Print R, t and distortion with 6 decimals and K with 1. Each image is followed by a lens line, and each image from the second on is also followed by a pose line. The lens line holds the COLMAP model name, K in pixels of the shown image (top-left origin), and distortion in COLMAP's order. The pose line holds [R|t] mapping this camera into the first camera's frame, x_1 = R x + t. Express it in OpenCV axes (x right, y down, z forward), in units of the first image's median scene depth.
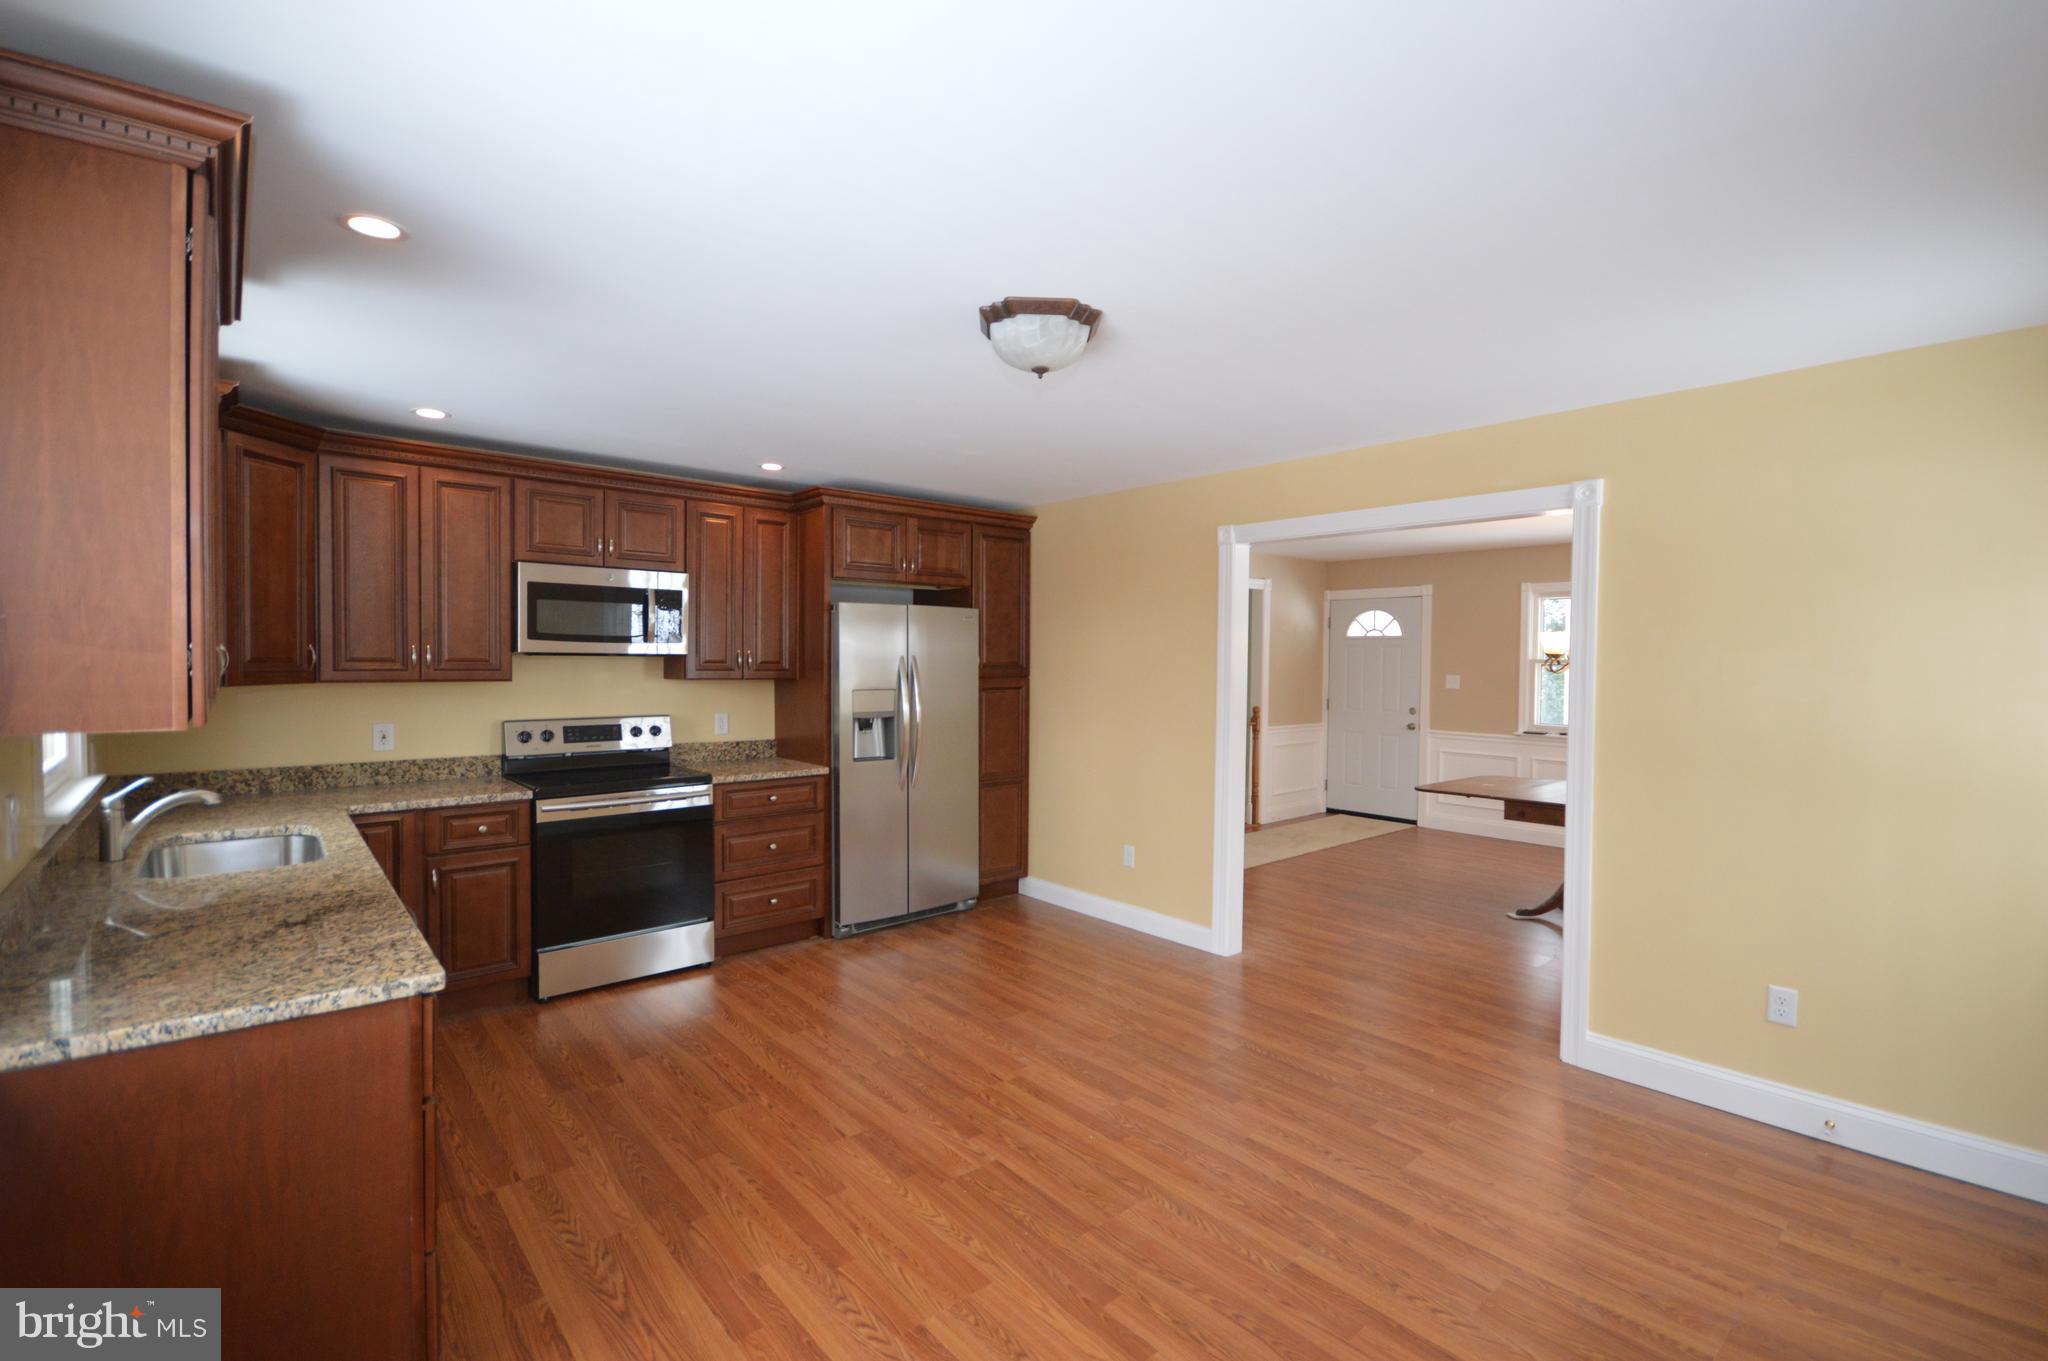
lens RADIAL K [[915.9, 0, 1059.3], [0, 915.9, 679.6], [0, 0, 1]] dist [-0.002186, -0.002231]
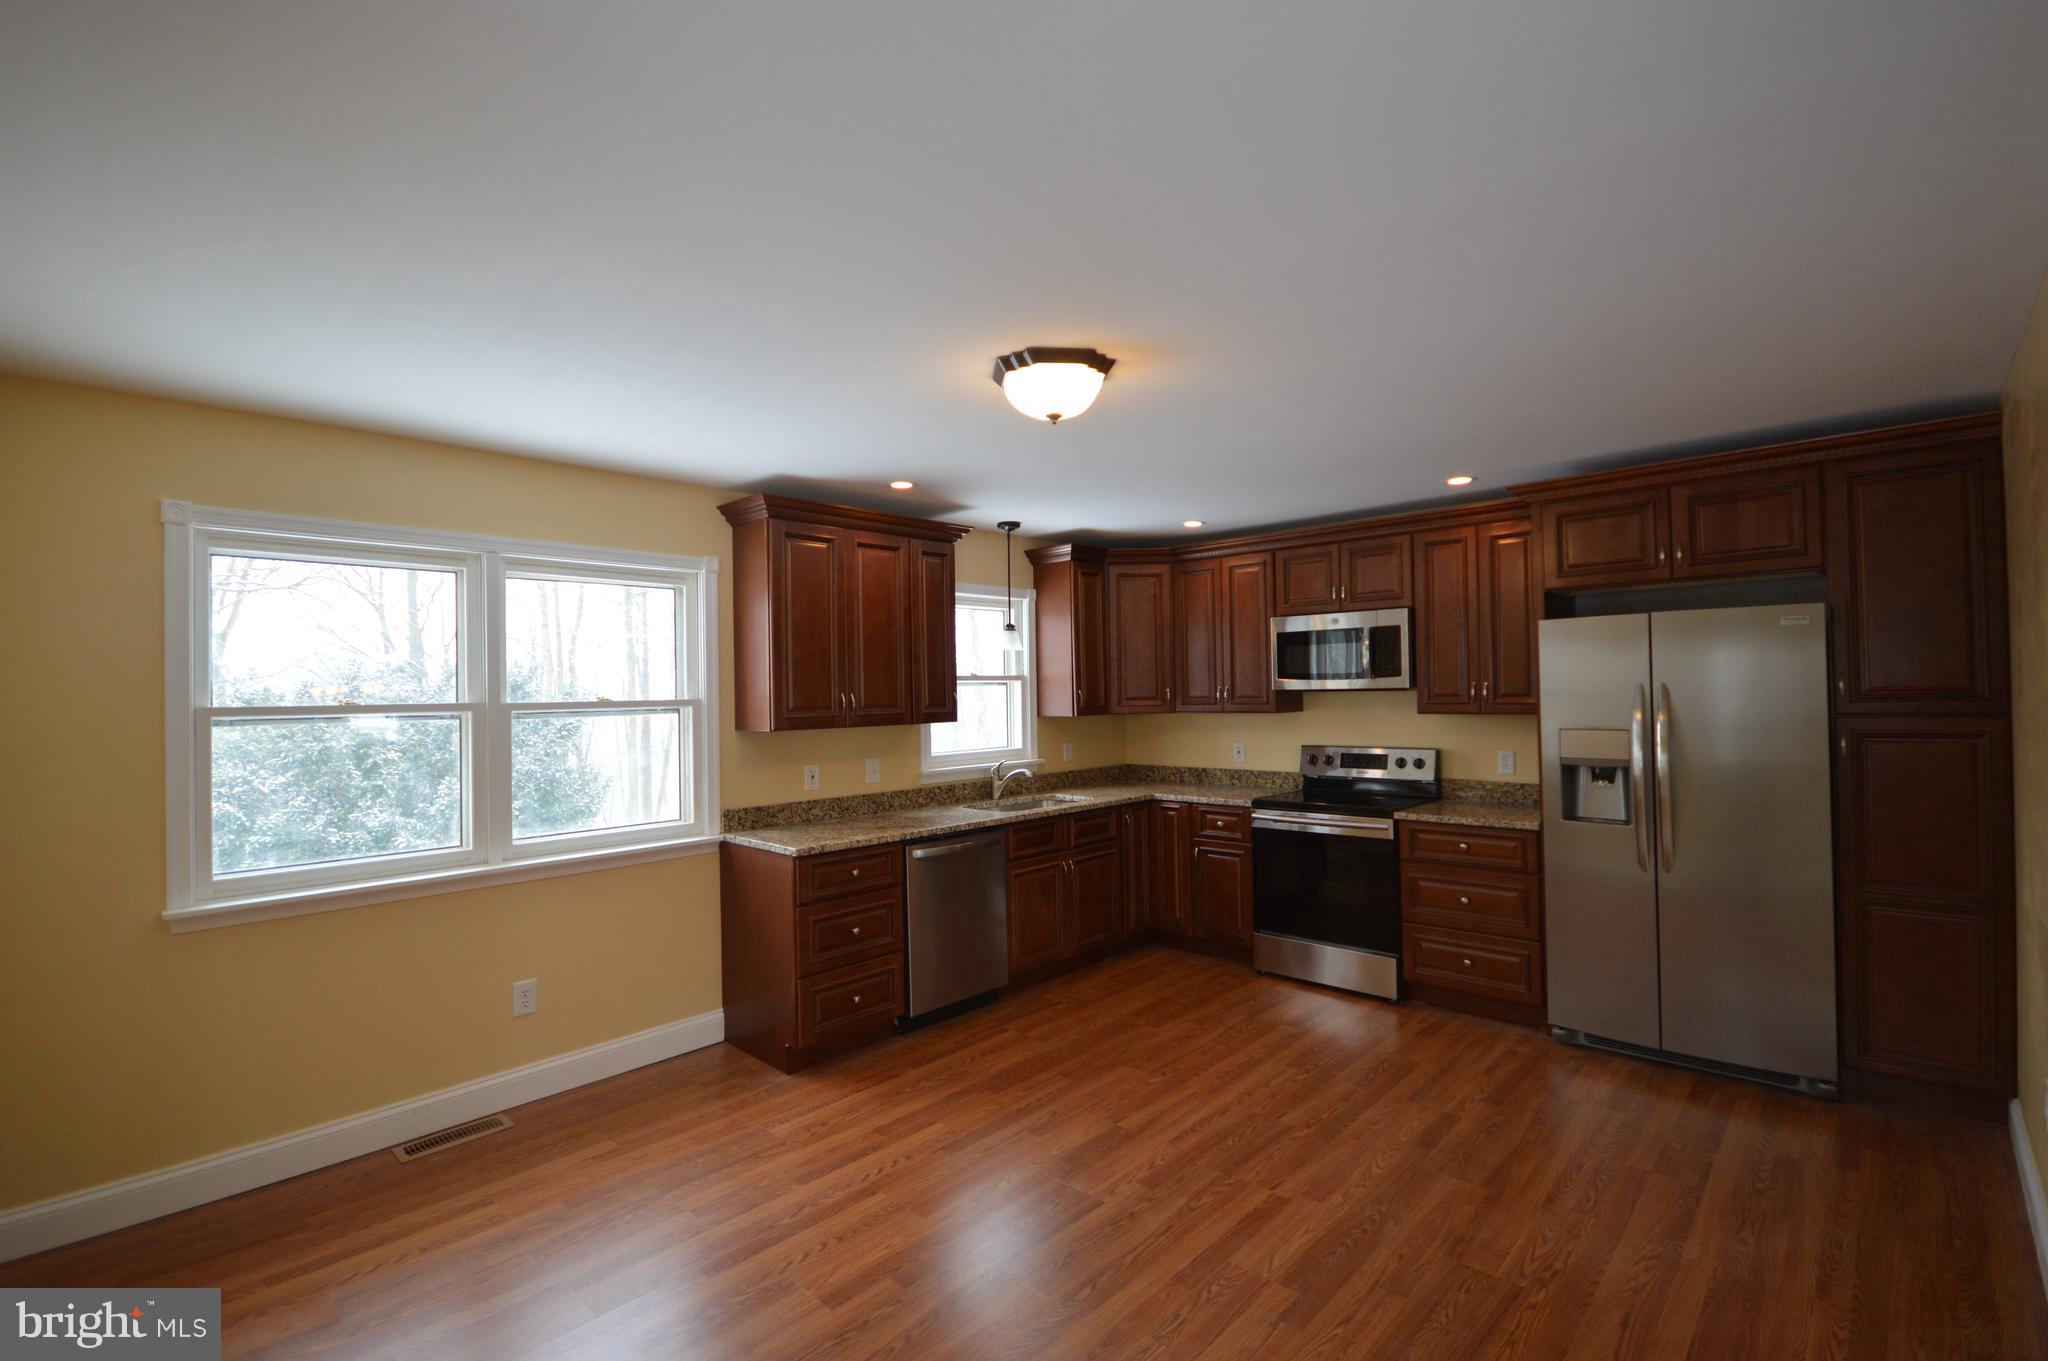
lens RADIAL K [[915.9, 0, 1021.3], [0, 915.9, 676.7], [0, 0, 1]] dist [-0.002186, -0.002231]
pose [[0.066196, -0.028276, -0.997406, 0.618769], [-0.006031, 0.999569, -0.028738, -0.009361], [0.997788, 0.007917, 0.065997, 0.559928]]
